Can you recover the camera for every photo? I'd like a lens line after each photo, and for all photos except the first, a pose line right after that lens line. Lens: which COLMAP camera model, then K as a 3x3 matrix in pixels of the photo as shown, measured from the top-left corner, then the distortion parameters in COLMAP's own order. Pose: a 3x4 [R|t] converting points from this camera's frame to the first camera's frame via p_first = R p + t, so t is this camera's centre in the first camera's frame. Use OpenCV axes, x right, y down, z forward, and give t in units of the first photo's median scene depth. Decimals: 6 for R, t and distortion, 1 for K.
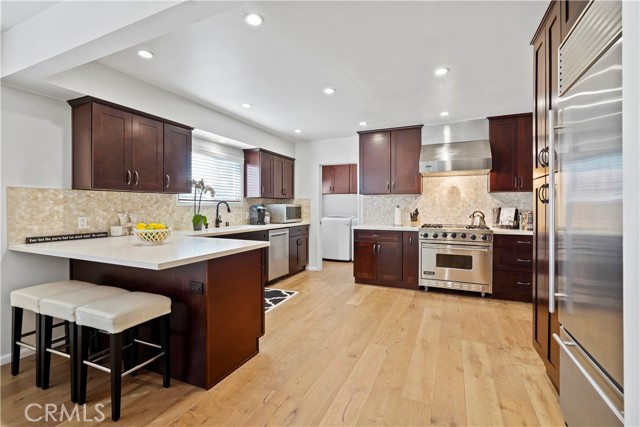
lens RADIAL K [[295.1, 0, 321.0], [0, 295.1, 208.9], [0, 0, 1]] dist [-0.005107, 0.001546]
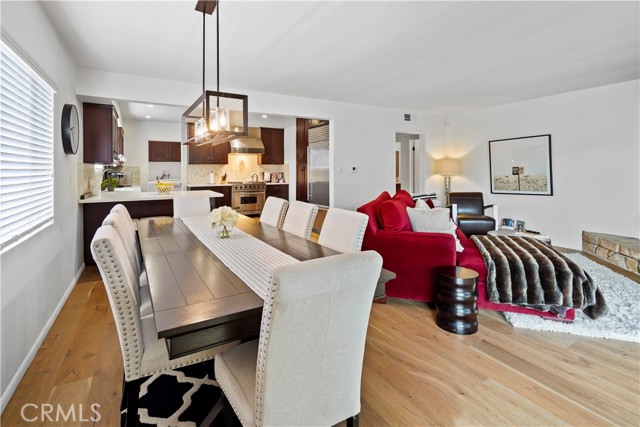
lens RADIAL K [[295.1, 0, 316.7], [0, 295.1, 171.9], [0, 0, 1]] dist [-0.005107, 0.001546]
pose [[0.569802, -0.011083, 0.821707, -0.831312], [0.005604, 0.999938, 0.009601, -0.023736], [-0.821763, -0.000865, 0.569829, -0.446331]]
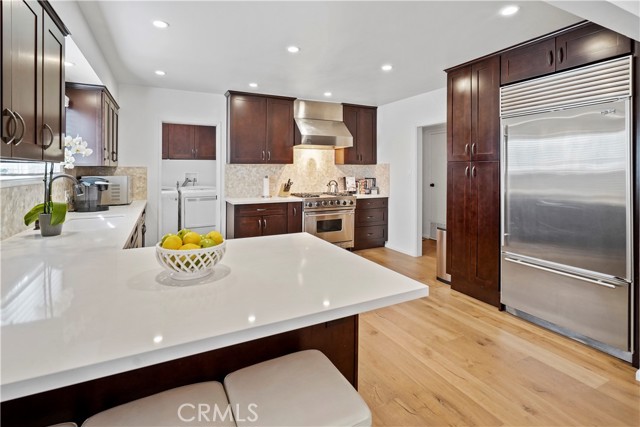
lens RADIAL K [[304.4, 0, 316.9], [0, 304.4, 176.0], [0, 0, 1]] dist [-0.011858, 0.000148]
pose [[0.626919, -0.017079, 0.778897, -0.455127], [0.001791, 0.999789, 0.020481, -0.034877], [-0.779082, -0.011445, 0.626817, 0.278974]]
